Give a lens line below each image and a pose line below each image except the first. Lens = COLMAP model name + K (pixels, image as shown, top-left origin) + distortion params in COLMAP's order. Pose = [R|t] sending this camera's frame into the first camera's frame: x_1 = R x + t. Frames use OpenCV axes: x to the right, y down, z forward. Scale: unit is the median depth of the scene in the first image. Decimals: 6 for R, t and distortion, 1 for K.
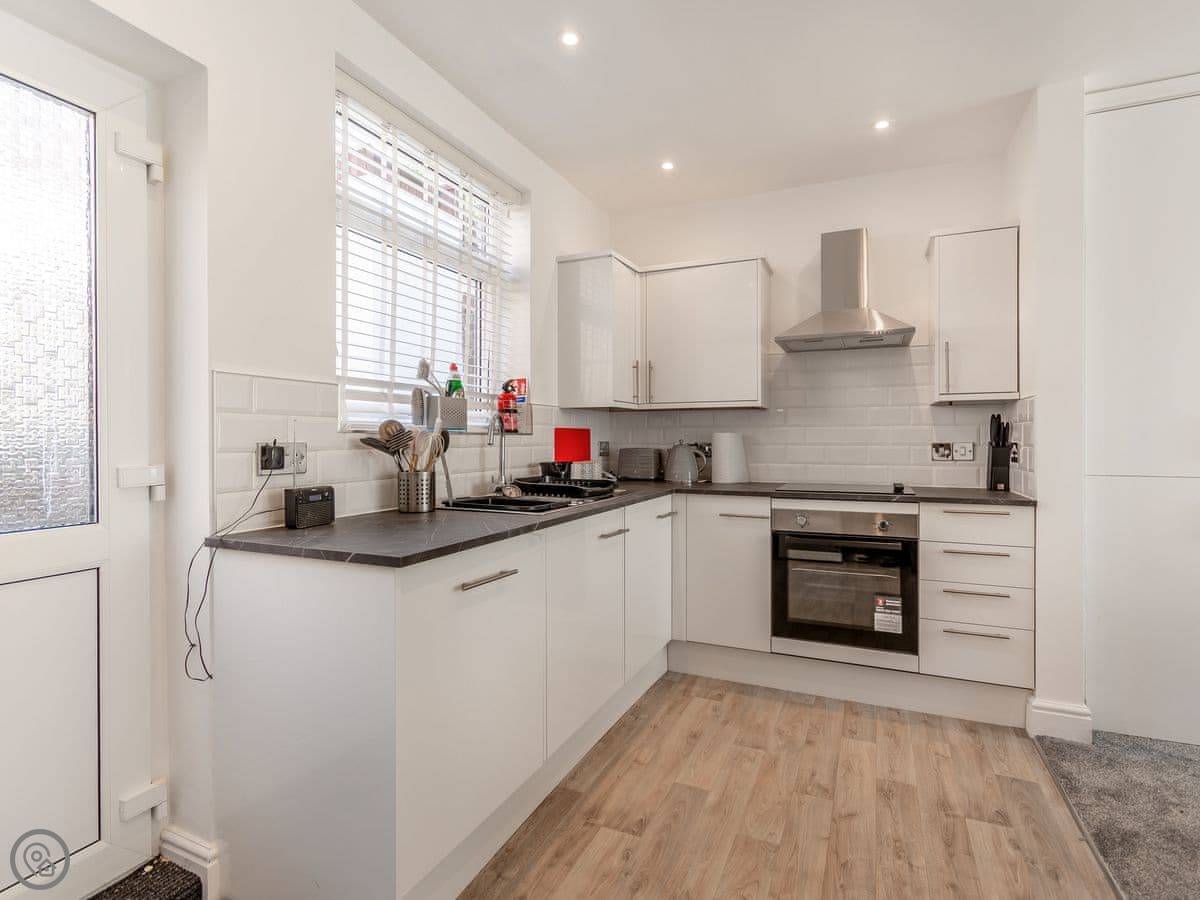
lens RADIAL K [[606.4, 0, 592.2], [0, 606.4, 442.9], [0, 0, 1]] dist [0.000961, -0.000361]
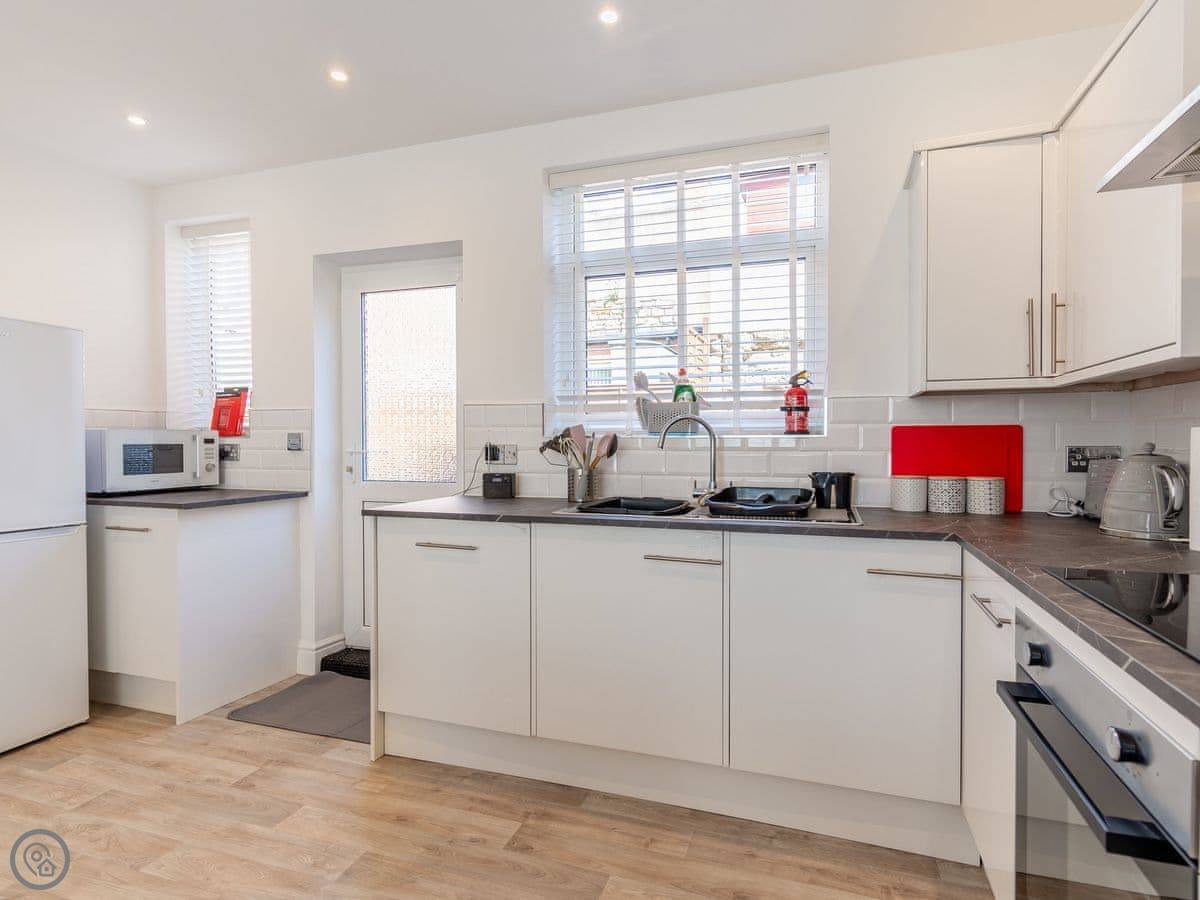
lens RADIAL K [[612.4, 0, 653.0], [0, 612.4, 448.8], [0, 0, 1]] dist [0.002014, -0.000243]
pose [[0.139609, 0.011566, -0.990139, 0.723922], [-0.005105, 0.999927, 0.010961, -0.005648], [0.990194, 0.003525, 0.139658, 0.732446]]
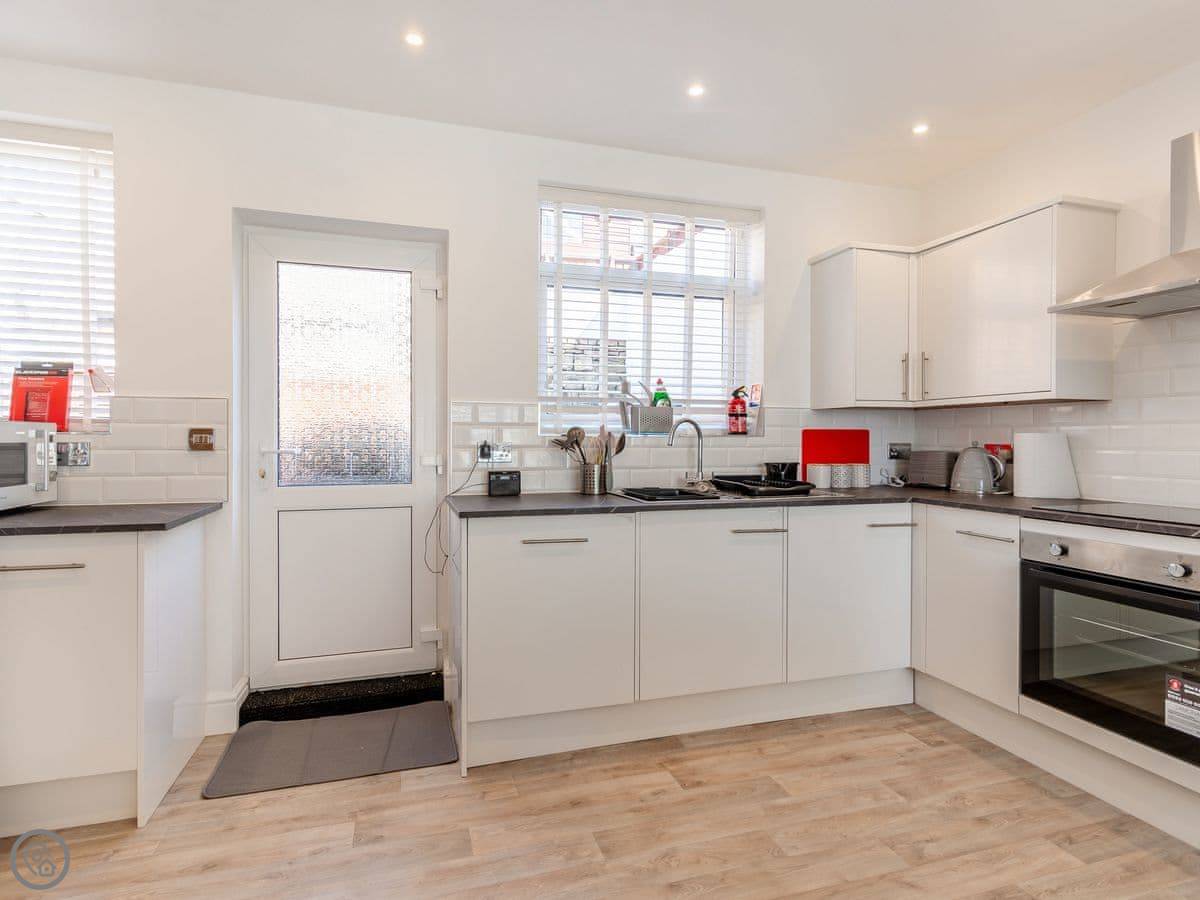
lens RADIAL K [[606.4, 0, 592.2], [0, 606.4, 442.9], [0, 0, 1]] dist [0.000961, -0.000361]
pose [[0.669116, 0.007050, -0.743124, 0.539109], [-0.005760, 0.999974, 0.004299, -0.005171], [0.743136, 0.001404, 0.669139, 0.070324]]
